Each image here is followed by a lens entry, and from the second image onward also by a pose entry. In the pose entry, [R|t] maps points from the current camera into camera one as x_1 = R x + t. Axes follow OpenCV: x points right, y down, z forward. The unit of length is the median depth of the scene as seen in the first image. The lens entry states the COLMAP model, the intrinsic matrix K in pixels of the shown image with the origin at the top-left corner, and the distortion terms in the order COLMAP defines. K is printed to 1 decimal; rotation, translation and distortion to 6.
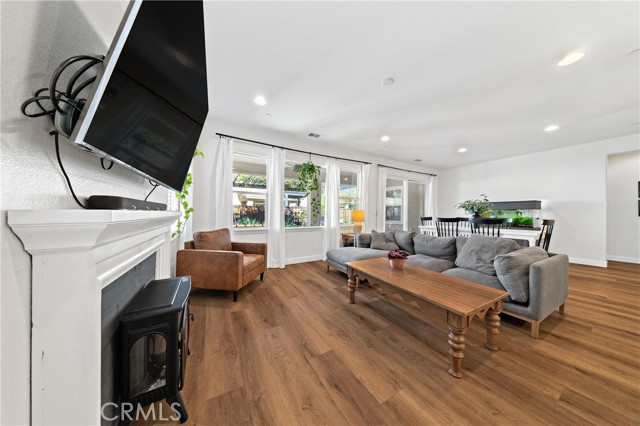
lens RADIAL K [[187.0, 0, 320.1], [0, 187.0, 209.3], [0, 0, 1]] dist [-0.000043, -0.000179]
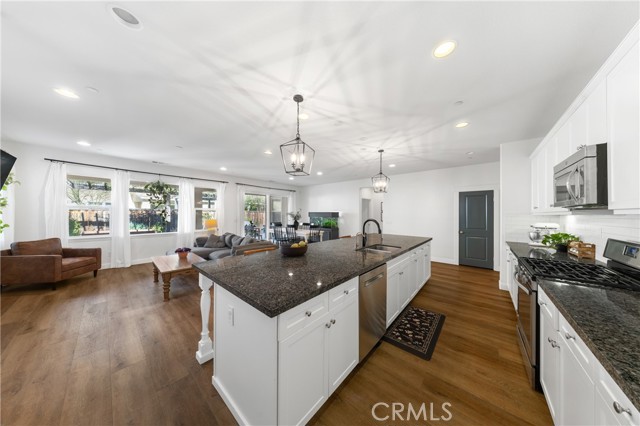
lens RADIAL K [[187.0, 0, 321.5], [0, 187.0, 211.5], [0, 0, 1]] dist [-0.000043, -0.000179]
pose [[0.942002, 0.006111, 0.335550, 0.683941], [-0.009501, 0.999919, 0.008463, -0.089923], [-0.335471, -0.011160, 0.941984, -0.694970]]
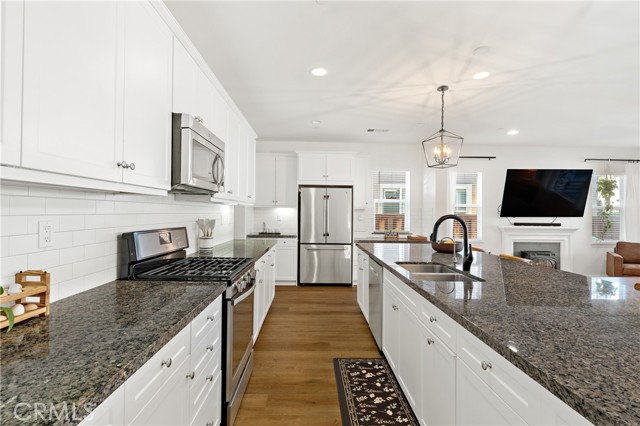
lens RADIAL K [[301.3, 0, 323.1], [0, 301.3, 217.1], [0, 0, 1]] dist [0.003276, 0.000444]
pose [[-0.461457, -0.003160, -0.887157, 1.872528], [-0.000327, 0.999994, -0.003392, -0.044356], [0.887163, -0.001275, -0.461455, 0.039496]]
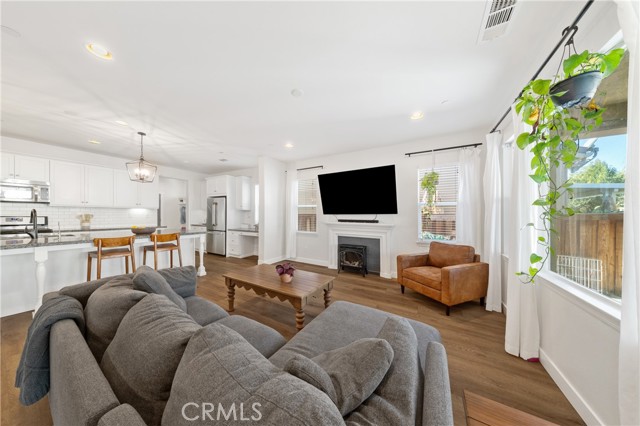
lens RADIAL K [[187.0, 0, 321.0], [0, 187.0, 217.1], [0, 0, 1]] dist [-0.000043, -0.000179]
pose [[-0.857316, -0.012141, -0.514647, 0.506680], [-0.007856, 0.999914, -0.010503, -0.018429], [0.514731, -0.004962, -0.857338, 1.285199]]
